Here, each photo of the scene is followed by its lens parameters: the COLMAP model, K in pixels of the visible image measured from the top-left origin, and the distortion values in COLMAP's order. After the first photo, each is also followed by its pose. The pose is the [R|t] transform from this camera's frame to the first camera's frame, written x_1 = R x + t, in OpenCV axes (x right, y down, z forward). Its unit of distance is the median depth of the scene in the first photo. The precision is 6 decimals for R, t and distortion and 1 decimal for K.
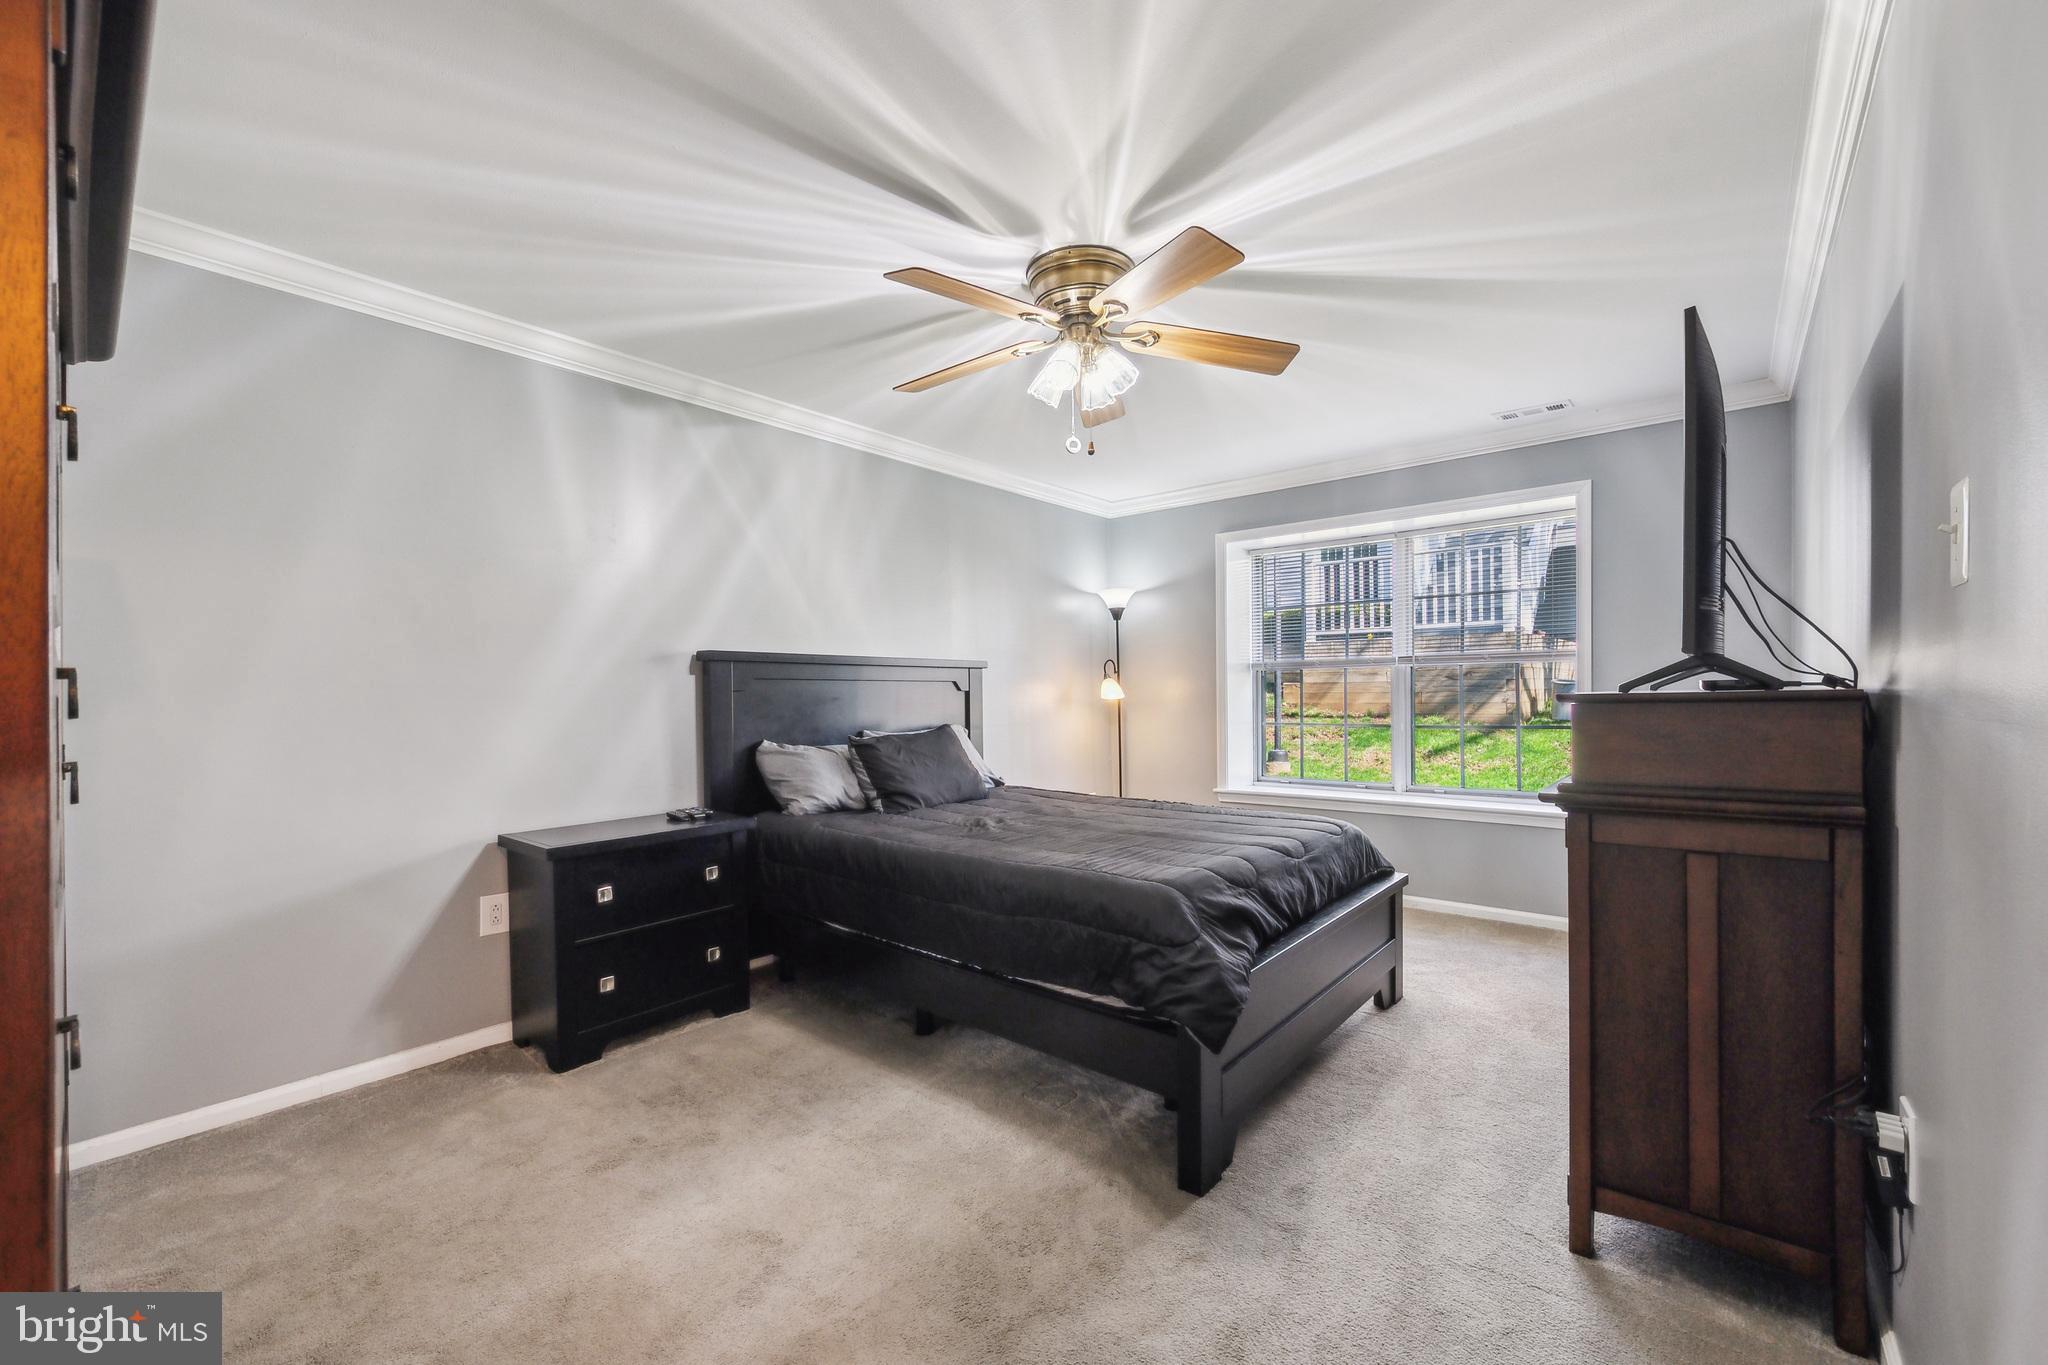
lens RADIAL K [[822.4, 0, 1017.5], [0, 822.4, 693.5], [0, 0, 1]] dist [-0.001457, 0.000784]
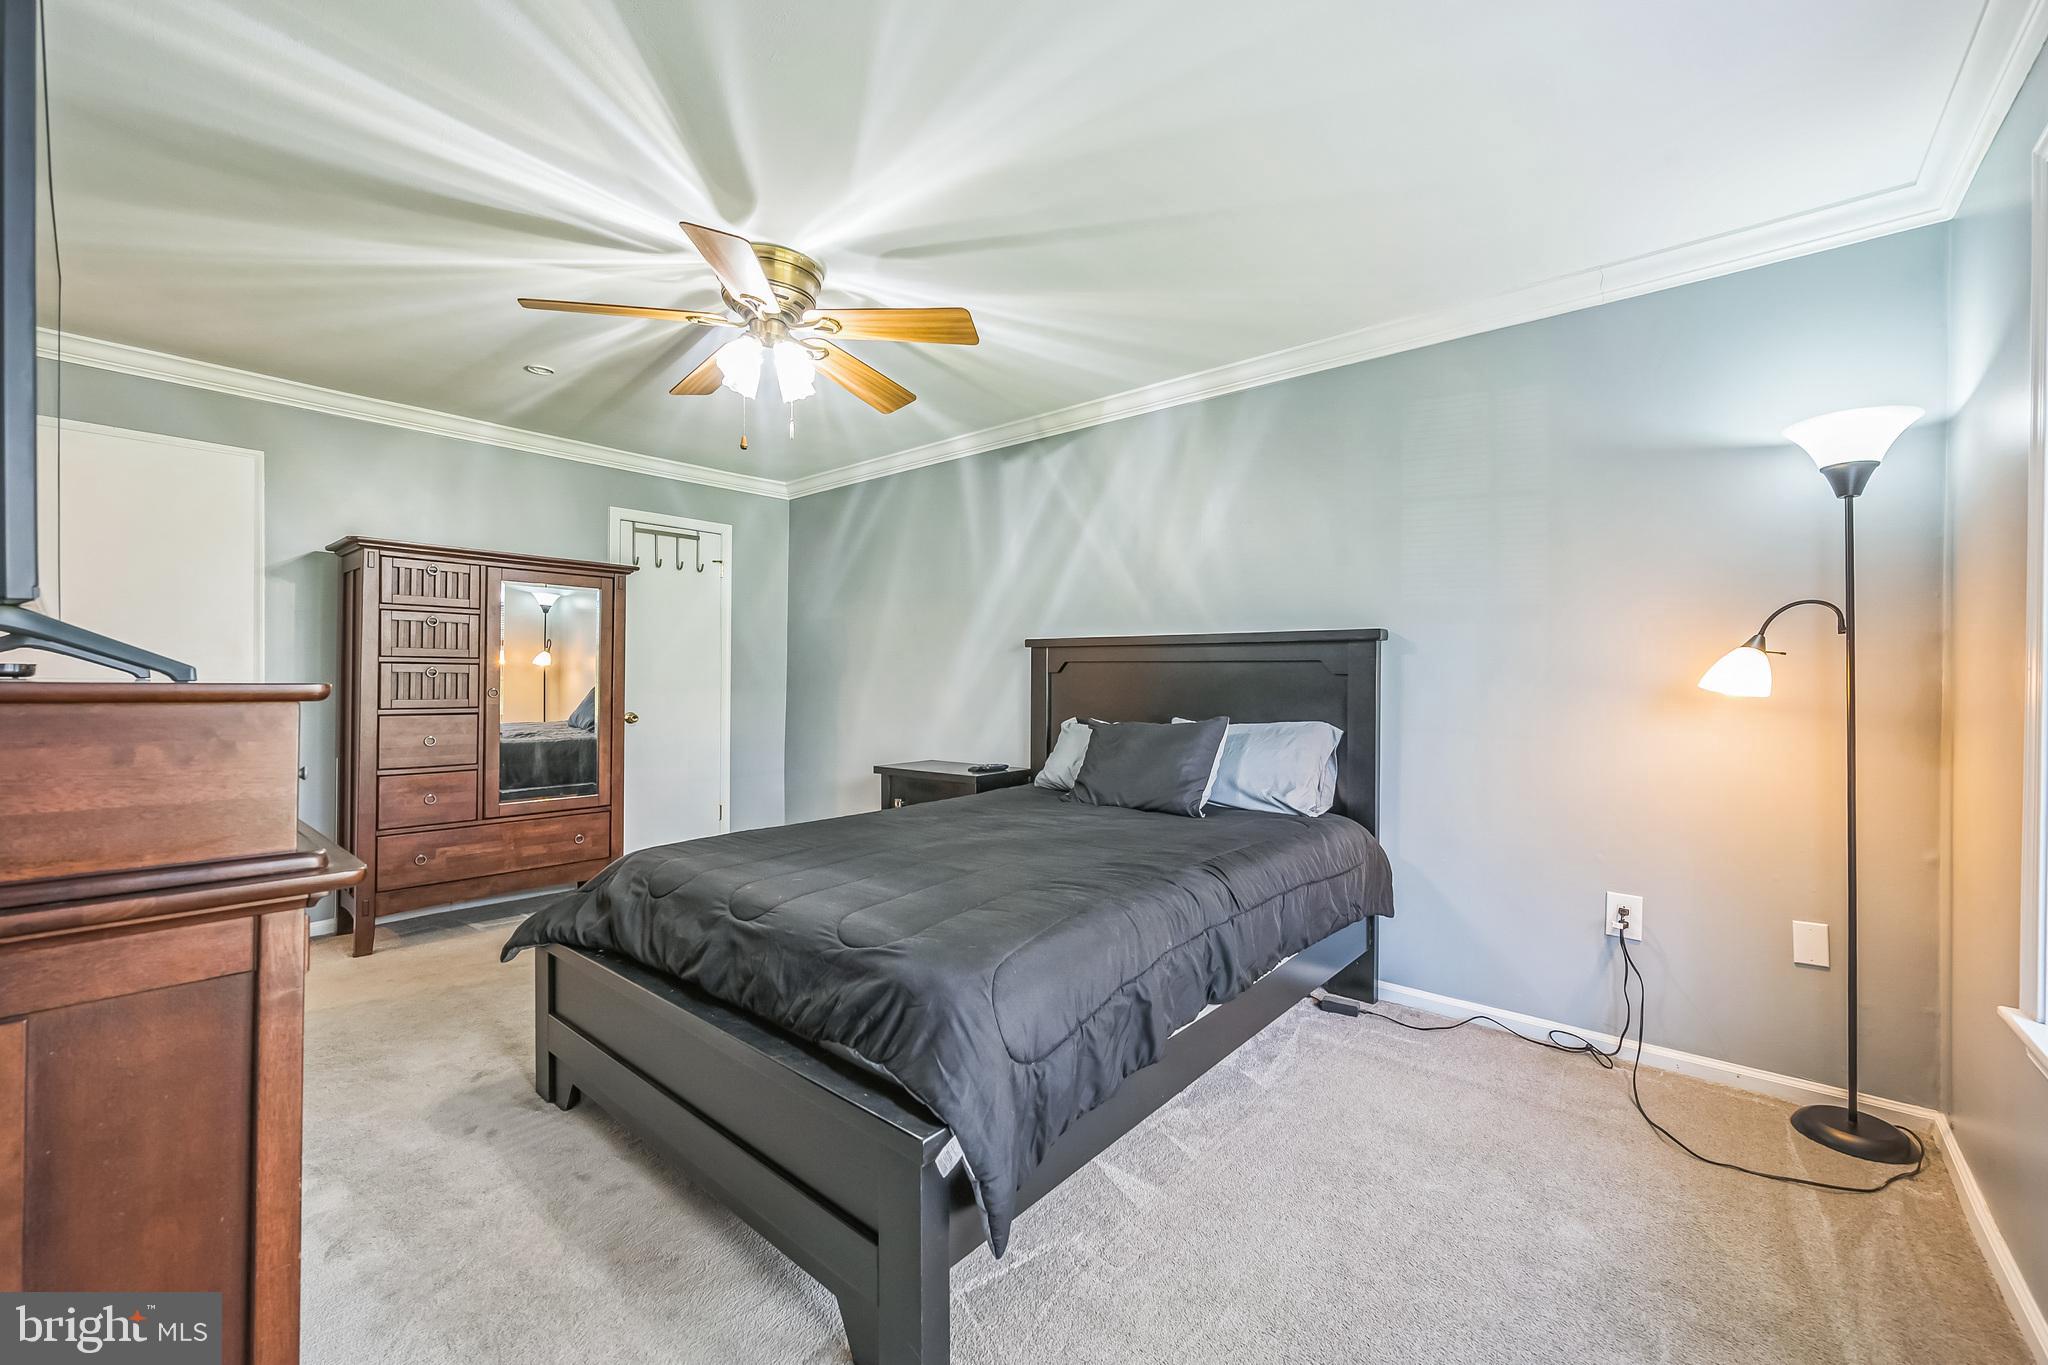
lens RADIAL K [[822.4, 0, 1017.9], [0, 822.4, 669.7], [0, 0, 1]] dist [-0.001457, 0.000784]
pose [[-0.015159, -0.013918, -0.999788, 0.785216], [-0.020194, 0.999703, -0.013611, 0.008534], [0.999681, 0.019983, -0.015435, 0.945034]]
